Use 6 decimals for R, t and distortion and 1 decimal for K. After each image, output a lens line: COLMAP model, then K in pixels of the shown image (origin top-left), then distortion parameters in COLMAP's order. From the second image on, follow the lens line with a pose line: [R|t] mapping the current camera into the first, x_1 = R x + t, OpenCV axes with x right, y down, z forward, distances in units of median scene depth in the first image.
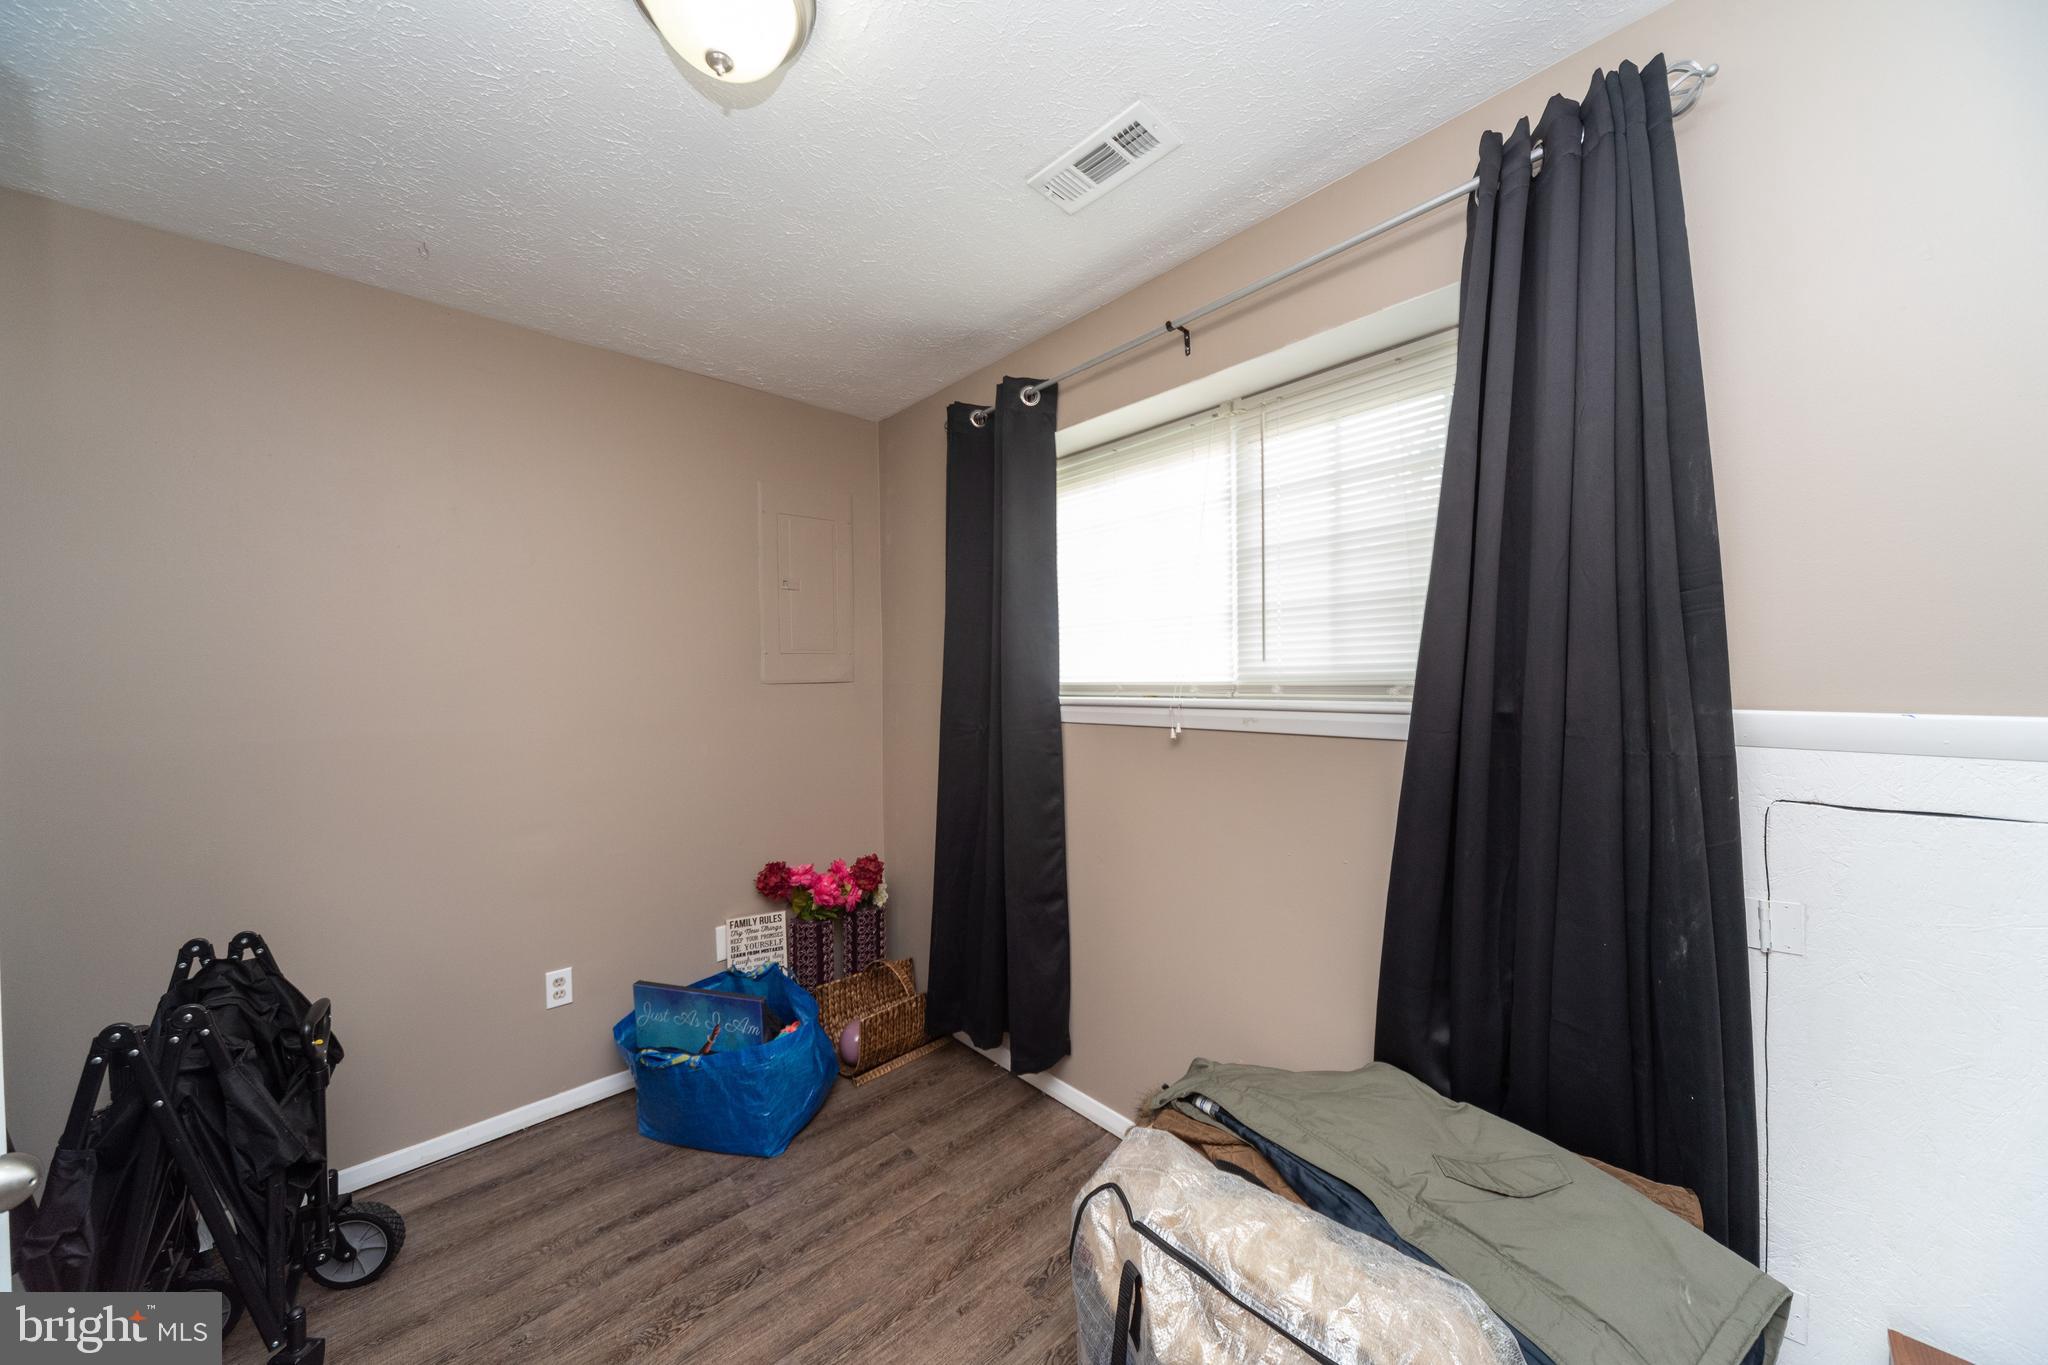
lens RADIAL K [[686.4, 0, 1024.0], [0, 686.4, 682.5], [0, 0, 1]] dist [0.001073, -0.000493]
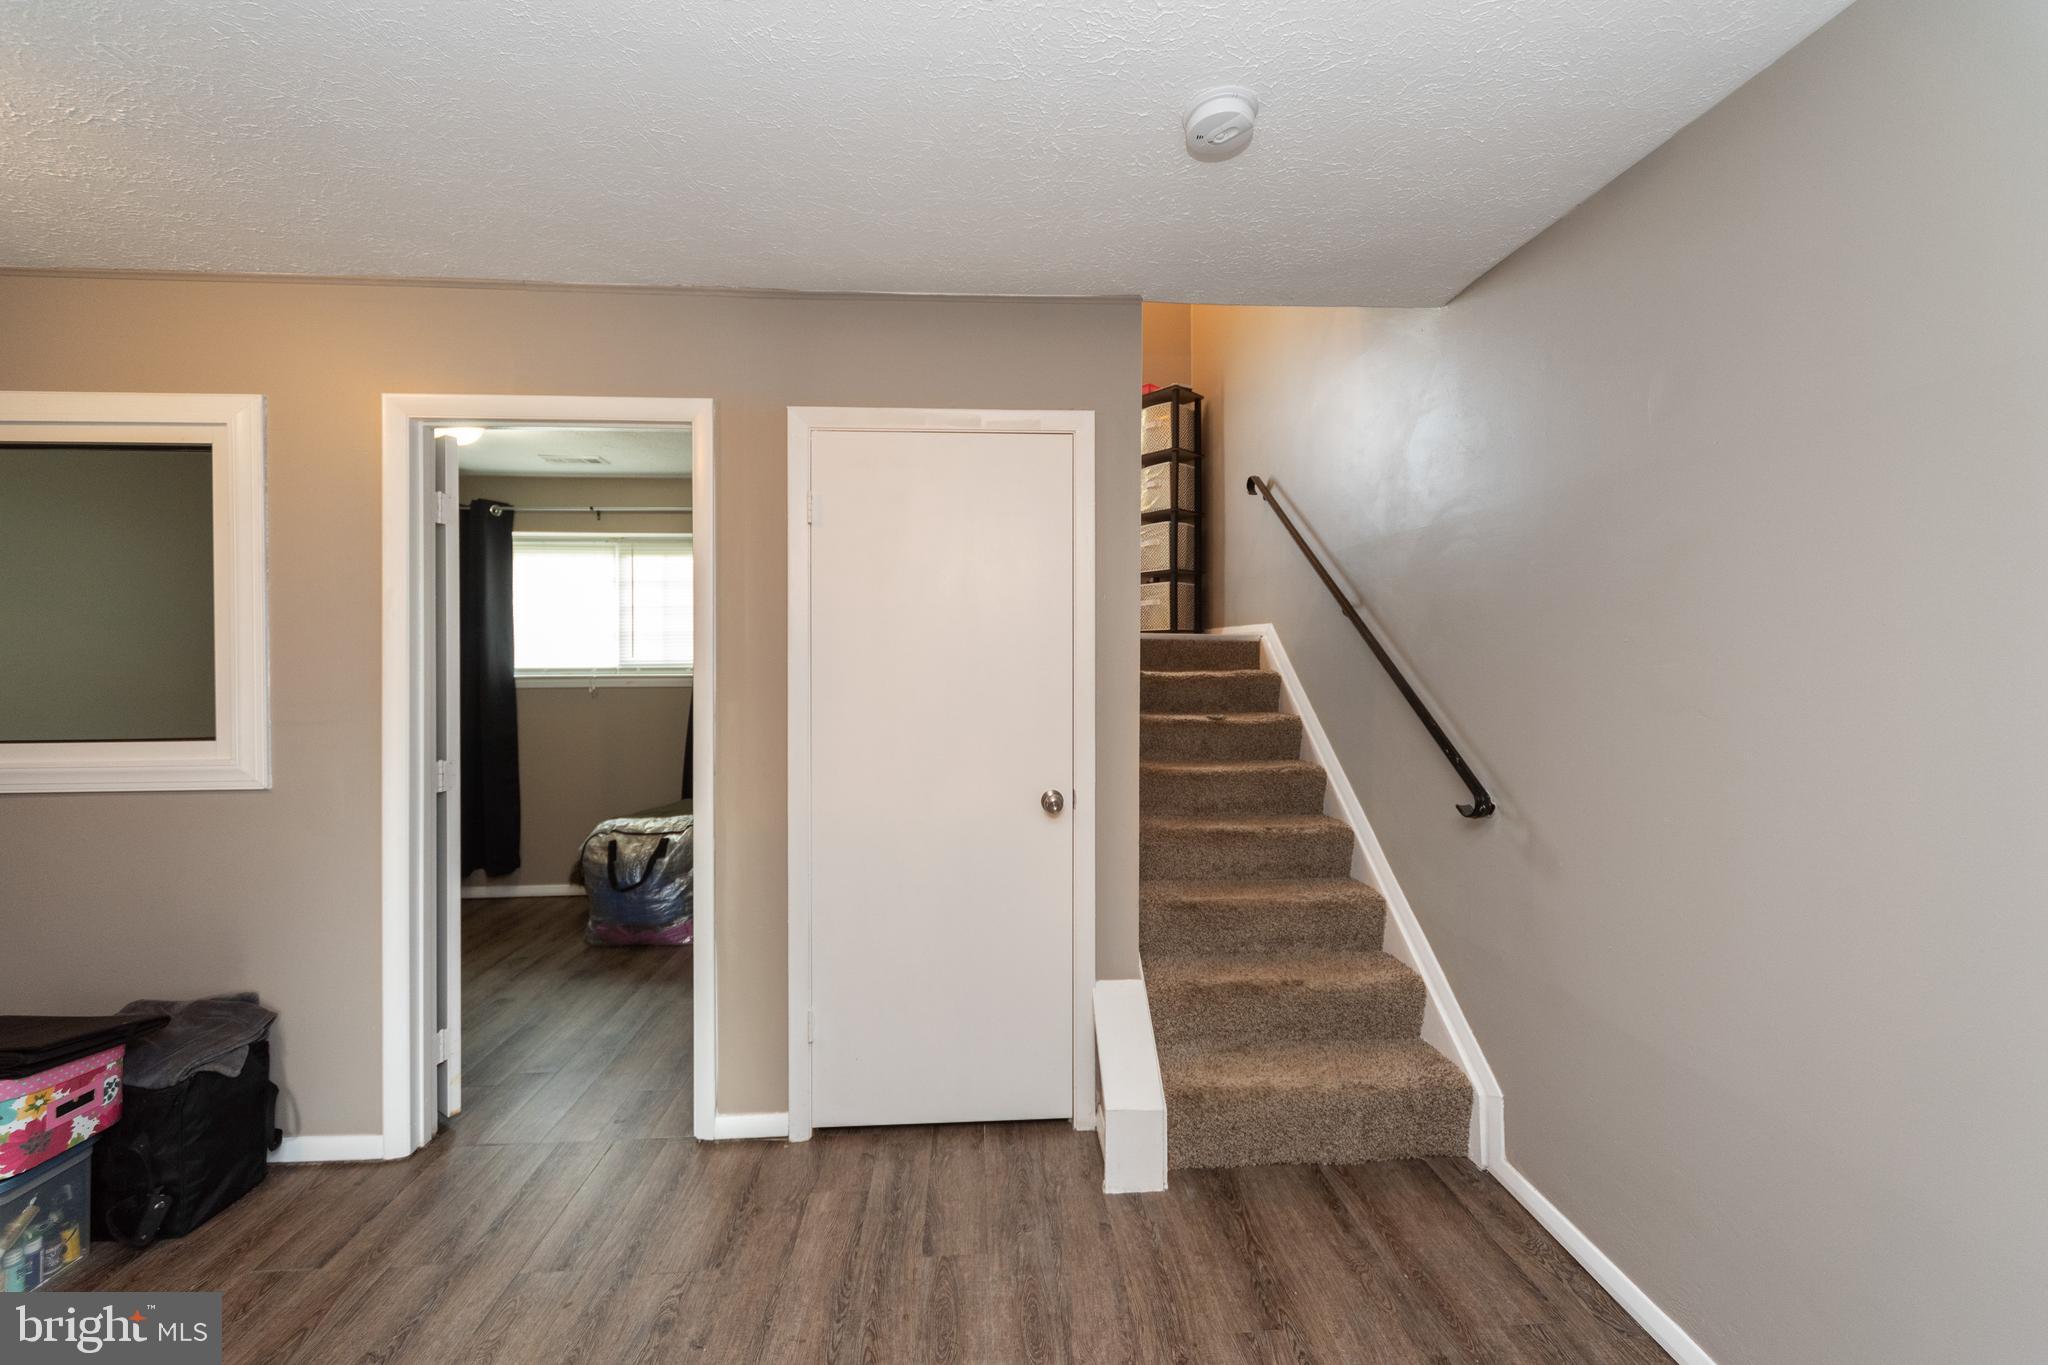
lens RADIAL K [[728.0, 0, 1016.4], [0, 728.0, 646.4], [0, 0, 1]] dist [-0.000498, -0.000093]
pose [[0.606156, 0.002639, 0.795341, -0.697883], [0.000430, 0.999993, -0.003645, -0.049108], [-0.795346, 0.002551, 0.606151, -1.290789]]
